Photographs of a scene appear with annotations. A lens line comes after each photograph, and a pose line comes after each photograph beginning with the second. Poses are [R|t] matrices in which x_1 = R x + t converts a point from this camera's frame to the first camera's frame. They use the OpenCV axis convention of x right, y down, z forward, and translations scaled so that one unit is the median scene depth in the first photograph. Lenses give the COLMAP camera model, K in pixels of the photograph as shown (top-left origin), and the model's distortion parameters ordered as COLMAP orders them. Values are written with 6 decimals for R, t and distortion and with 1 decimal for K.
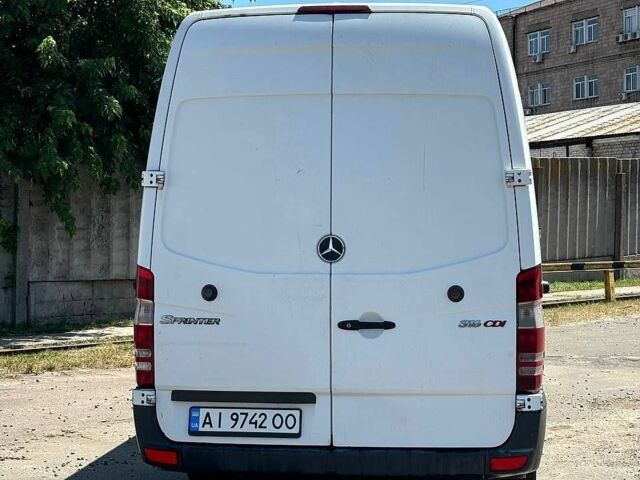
lens RADIAL K [[1321.8, 0, 319.3], [0, 1321.8, 242.1], [0, 0, 1]] dist [0.158276, 0.000000]
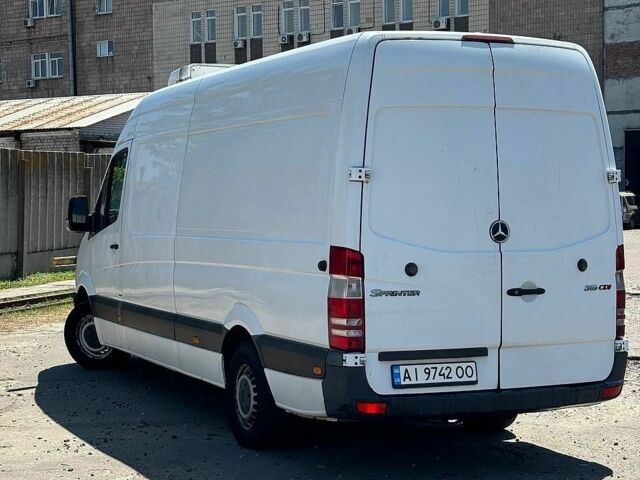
lens RADIAL K [[1321.8, 0, 336.9], [0, 1321.8, 264.6], [0, 0, 1]] dist [0.158276, 0.000000]
pose [[0.862684, -0.022482, 0.505244, -0.747661], [0.011372, 0.999621, 0.025063, 0.002872], [-0.505616, -0.015876, 0.862613, -0.004075]]
